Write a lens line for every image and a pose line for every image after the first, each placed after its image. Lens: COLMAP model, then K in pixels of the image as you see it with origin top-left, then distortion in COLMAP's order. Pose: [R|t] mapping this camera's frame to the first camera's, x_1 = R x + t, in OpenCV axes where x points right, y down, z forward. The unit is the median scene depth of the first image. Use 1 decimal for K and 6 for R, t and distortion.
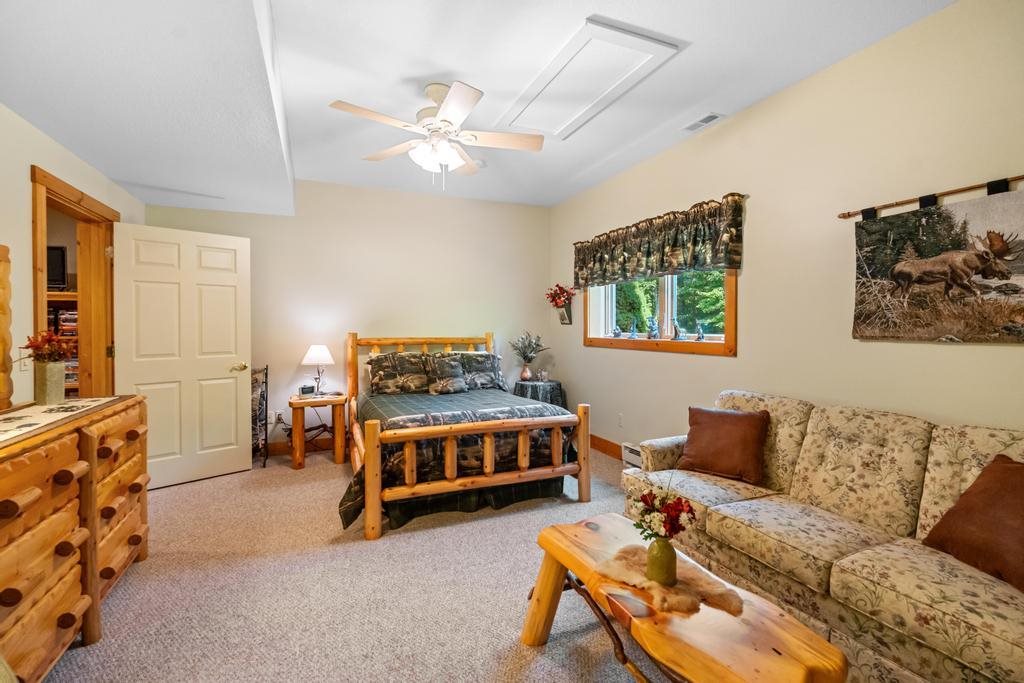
lens RADIAL K [[461.5, 0, 502.0], [0, 461.5, 327.8], [0, 0, 1]] dist [-0.003872, -0.001100]
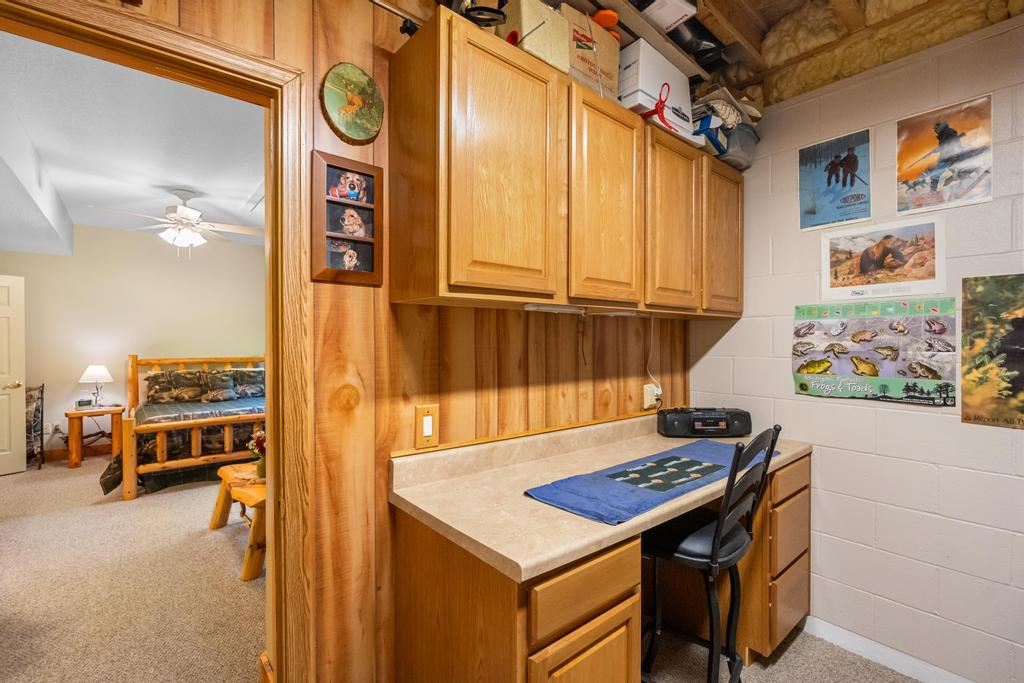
lens RADIAL K [[461.5, 0, 512.6], [0, 461.5, 341.2], [0, 0, 1]] dist [-0.003872, -0.001100]
pose [[0.953448, 0.000200, 0.301557, 0.283332], [0.000334, 0.999998, -0.001718, -0.023986], [-0.301557, 0.001739, 0.953446, -0.483400]]
